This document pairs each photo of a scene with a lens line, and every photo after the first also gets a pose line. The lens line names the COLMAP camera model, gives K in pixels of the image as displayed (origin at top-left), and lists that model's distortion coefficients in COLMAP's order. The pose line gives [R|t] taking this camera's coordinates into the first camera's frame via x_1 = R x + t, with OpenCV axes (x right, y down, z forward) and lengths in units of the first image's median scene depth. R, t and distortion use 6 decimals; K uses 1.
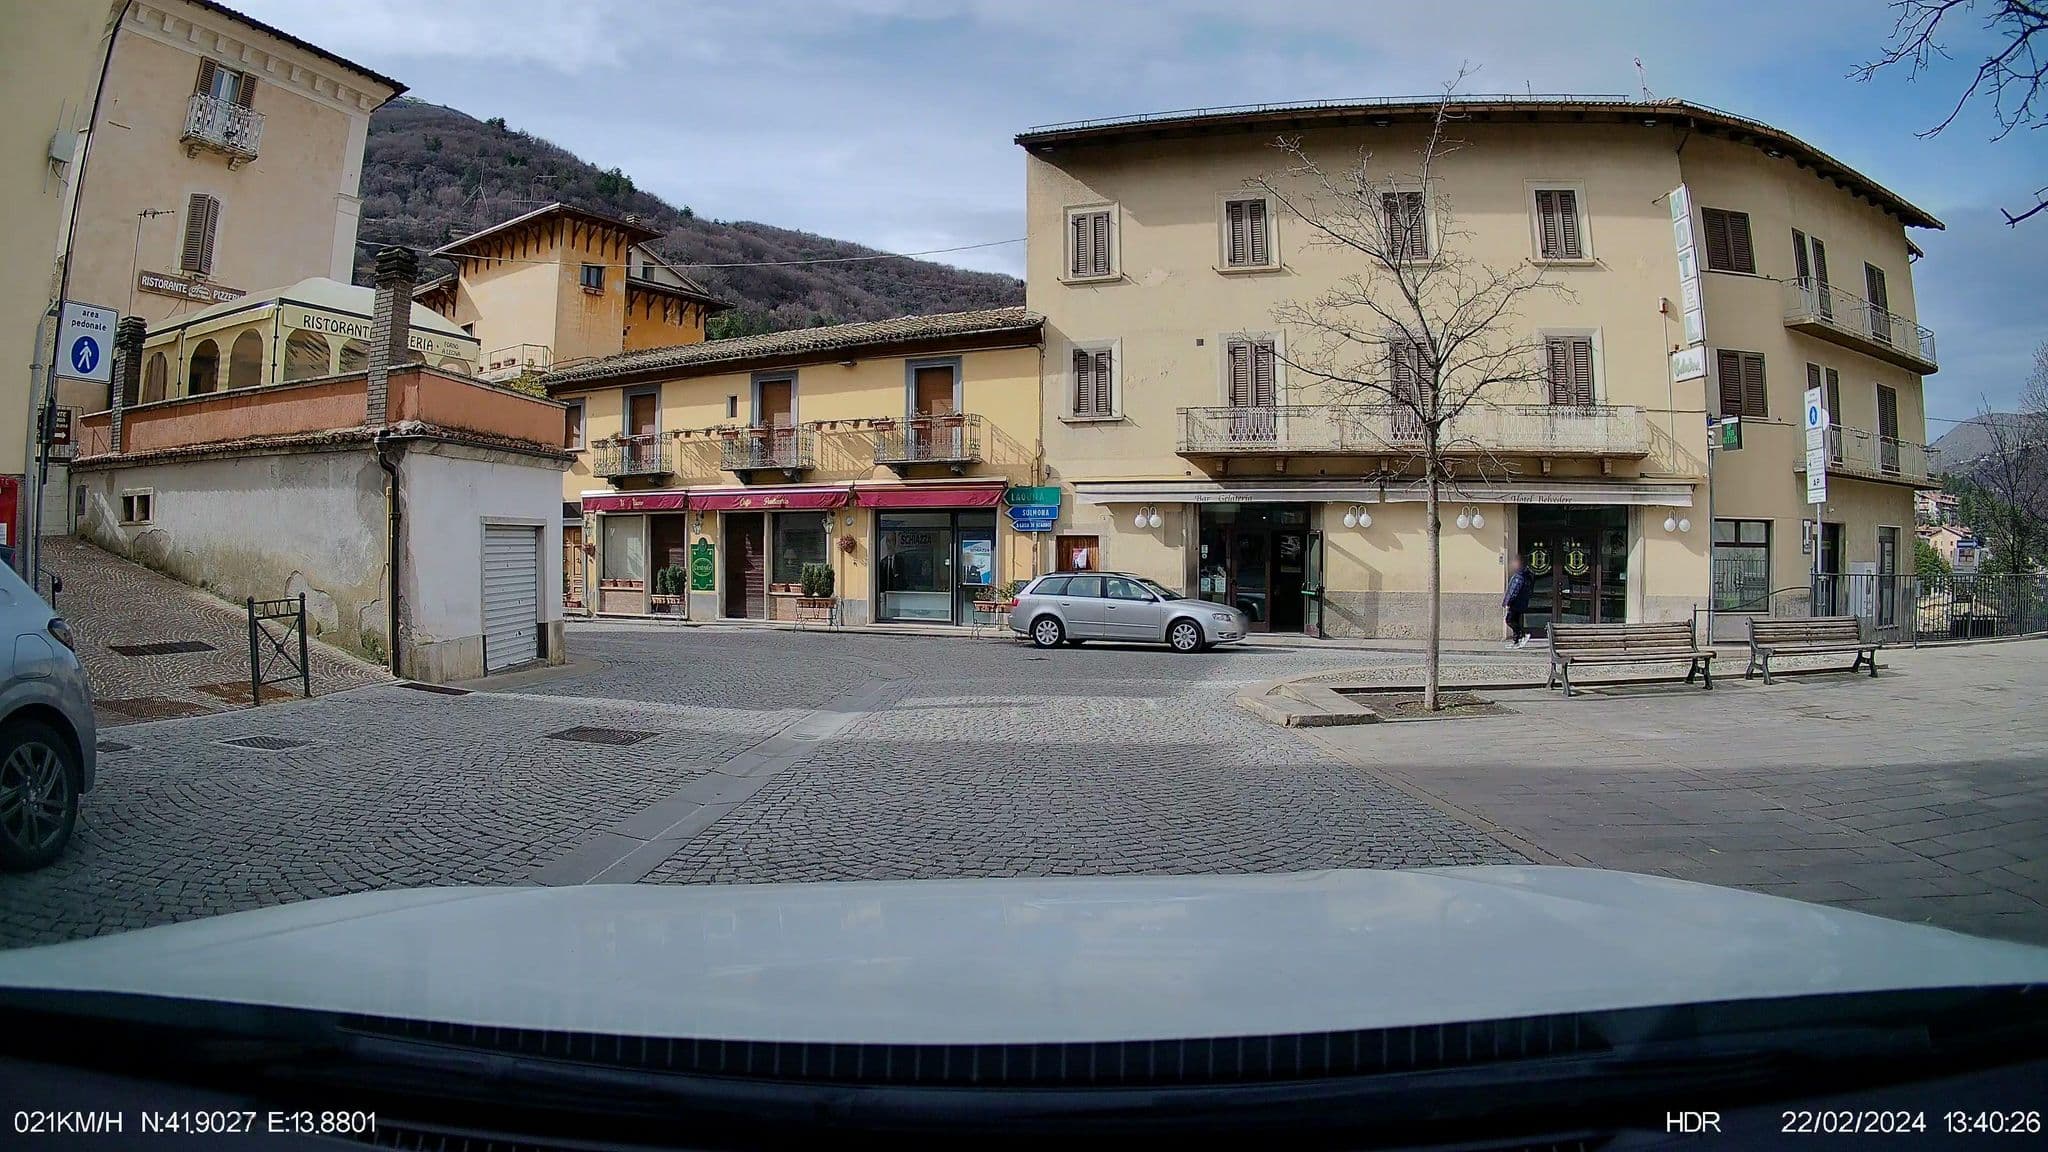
lens RADIAL K [[1553.2, 0, 1024.0], [0, 1553.2, 576.0], [0, 0, 1]] dist [-0.000776, -0.000035]
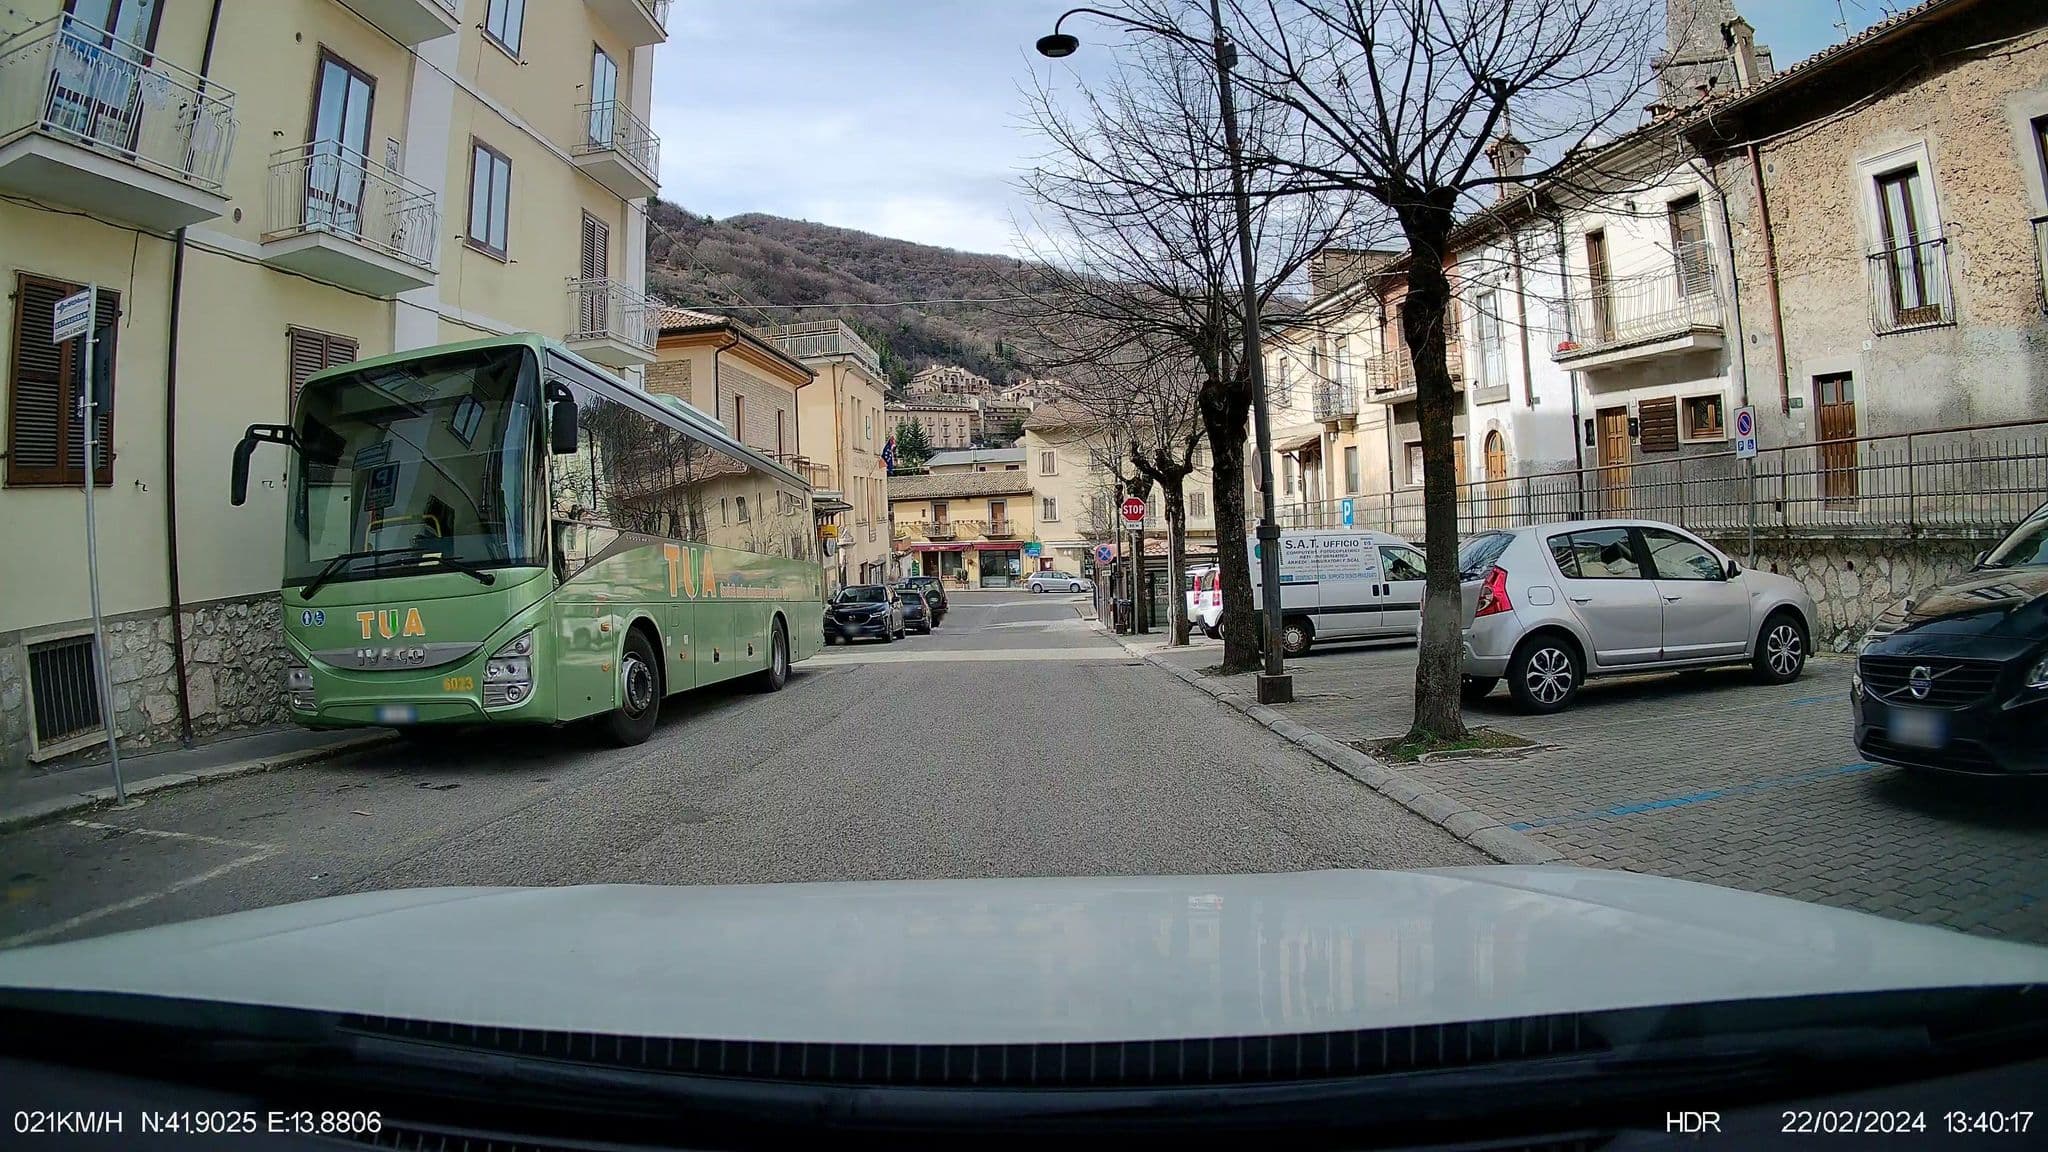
lens RADIAL K [[1553.2, 0, 1024.0], [0, 1553.2, 576.0], [0, 0, 1]] dist [-0.000776, -0.000035]
pose [[0.999244, -0.038351, -0.006447, 0.007496], [0.038495, 0.998975, 0.023829, -0.064379], [0.005526, -0.024059, 0.999695, -2.088149]]
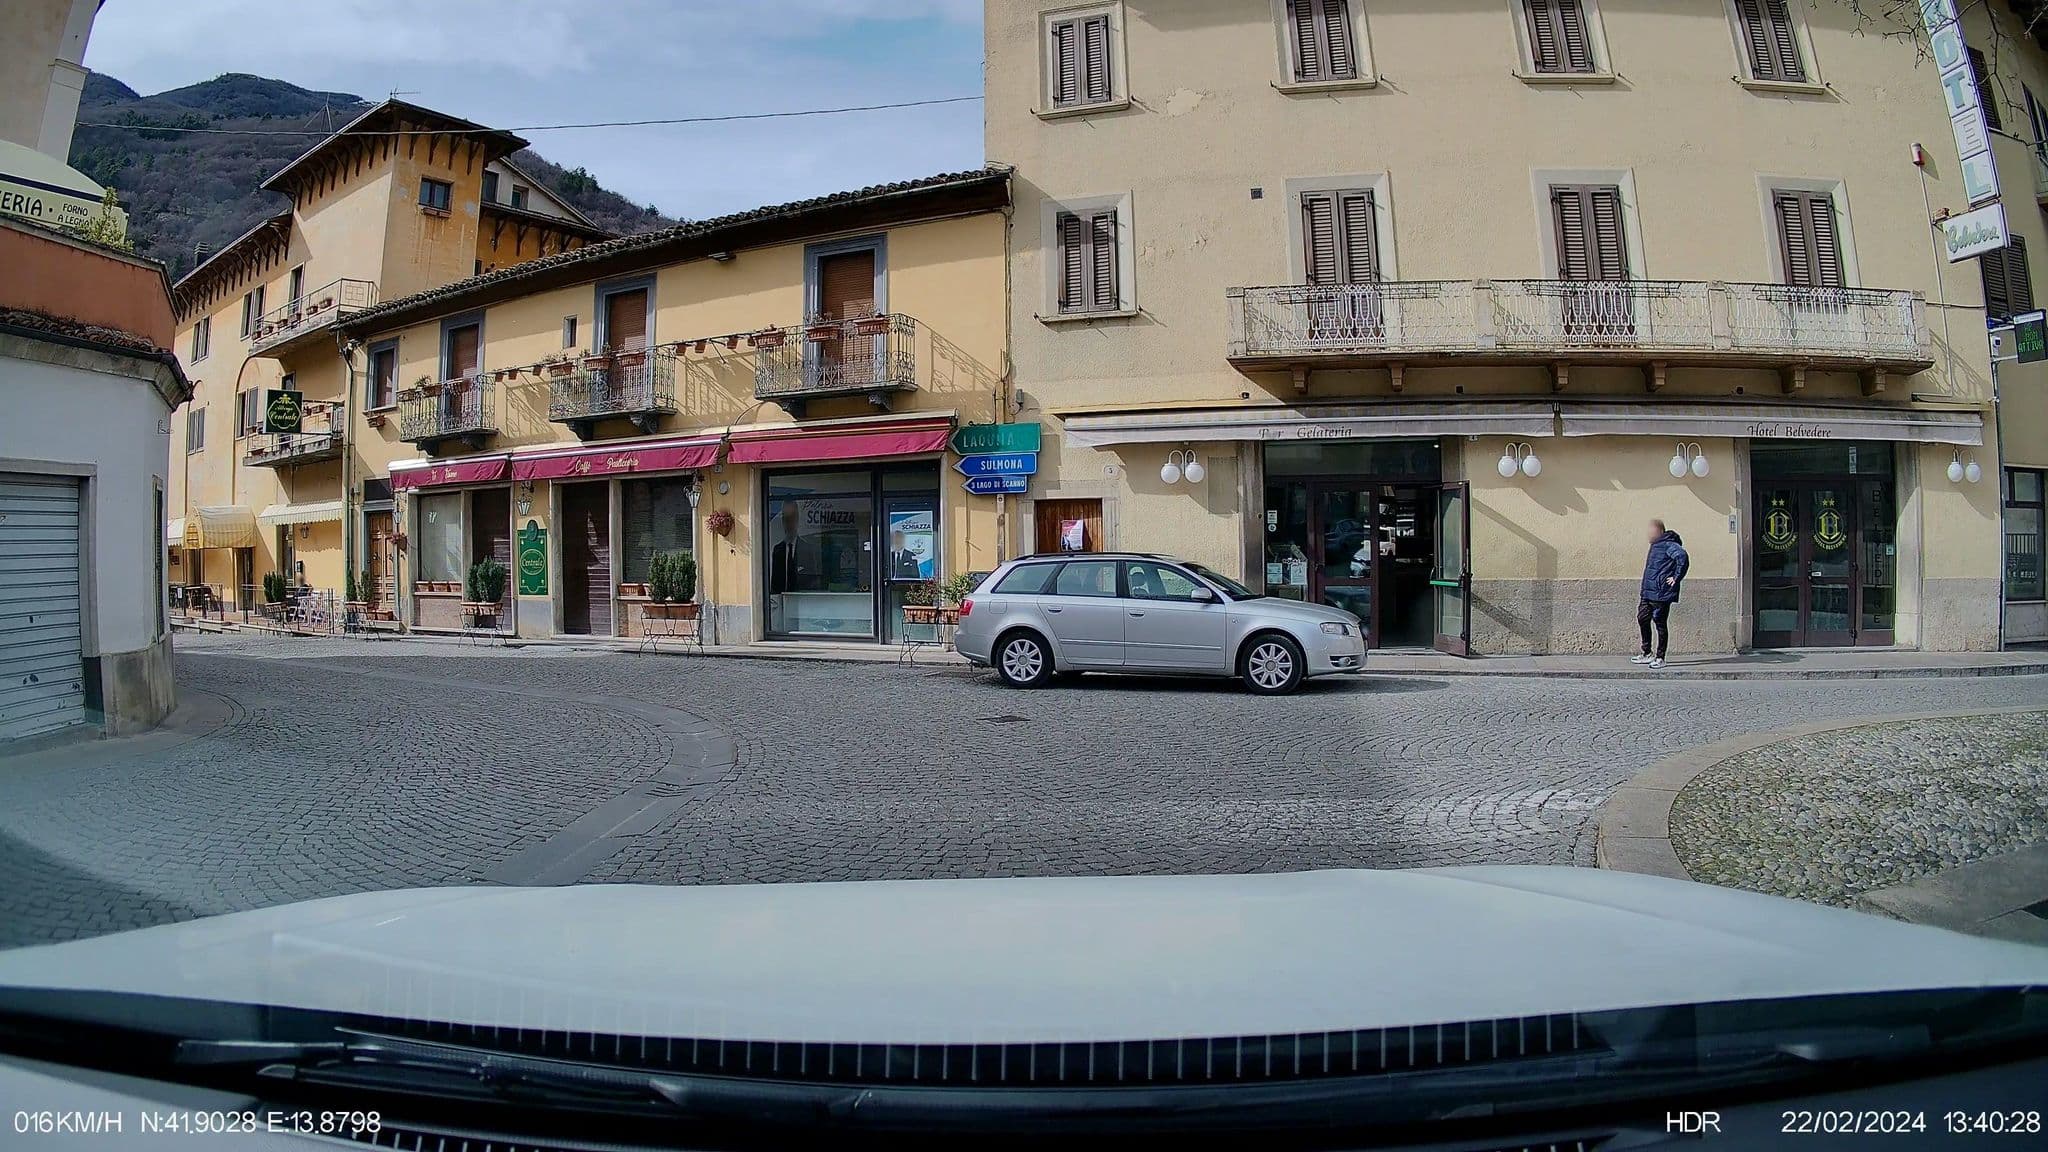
lens RADIAL K [[1526.2, 0, 1068.4], [0, 1526.2, 566.1], [0, 0, 1]] dist [-0.212012, 0.000476]
pose [[0.998880, -0.015318, 0.044759, 0.006157], [0.015612, 0.999859, -0.006211, 0.004803], [-0.044657, 0.006903, 0.998979, 0.370442]]
